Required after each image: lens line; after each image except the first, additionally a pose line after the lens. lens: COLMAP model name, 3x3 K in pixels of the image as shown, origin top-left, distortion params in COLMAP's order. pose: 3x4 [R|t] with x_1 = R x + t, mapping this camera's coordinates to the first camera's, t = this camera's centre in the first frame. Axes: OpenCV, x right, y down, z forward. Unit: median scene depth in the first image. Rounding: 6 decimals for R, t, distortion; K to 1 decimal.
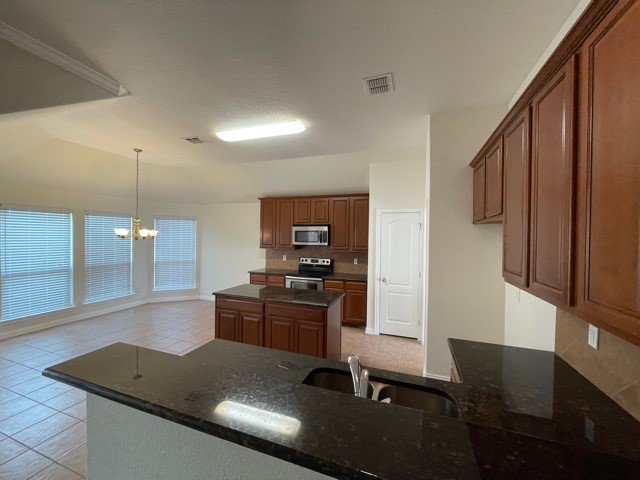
lens RADIAL K [[258.5, 0, 322.4], [0, 258.5, 240.2], [0, 0, 1]] dist [-0.001507, 0.000062]
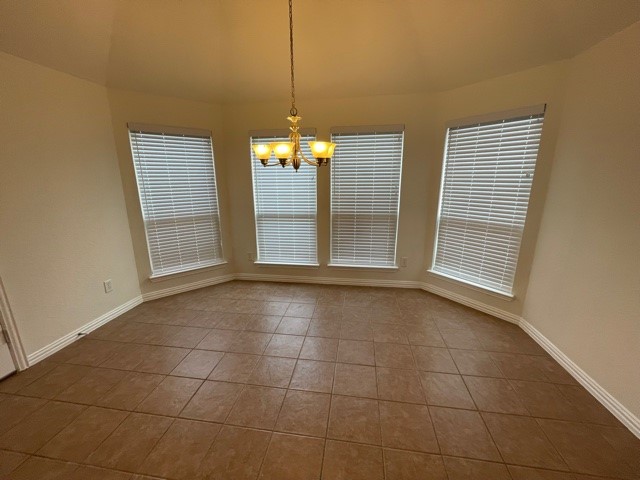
lens RADIAL K [[258.5, 0, 323.0], [0, 258.5, 240.8], [0, 0, 1]] dist [-0.001507, 0.000062]
pose [[0.197457, 0.220367, -0.955222, -0.219905], [-0.003154, 0.974544, 0.224172, 0.014622], [0.980306, -0.041252, 0.193126, 0.764473]]
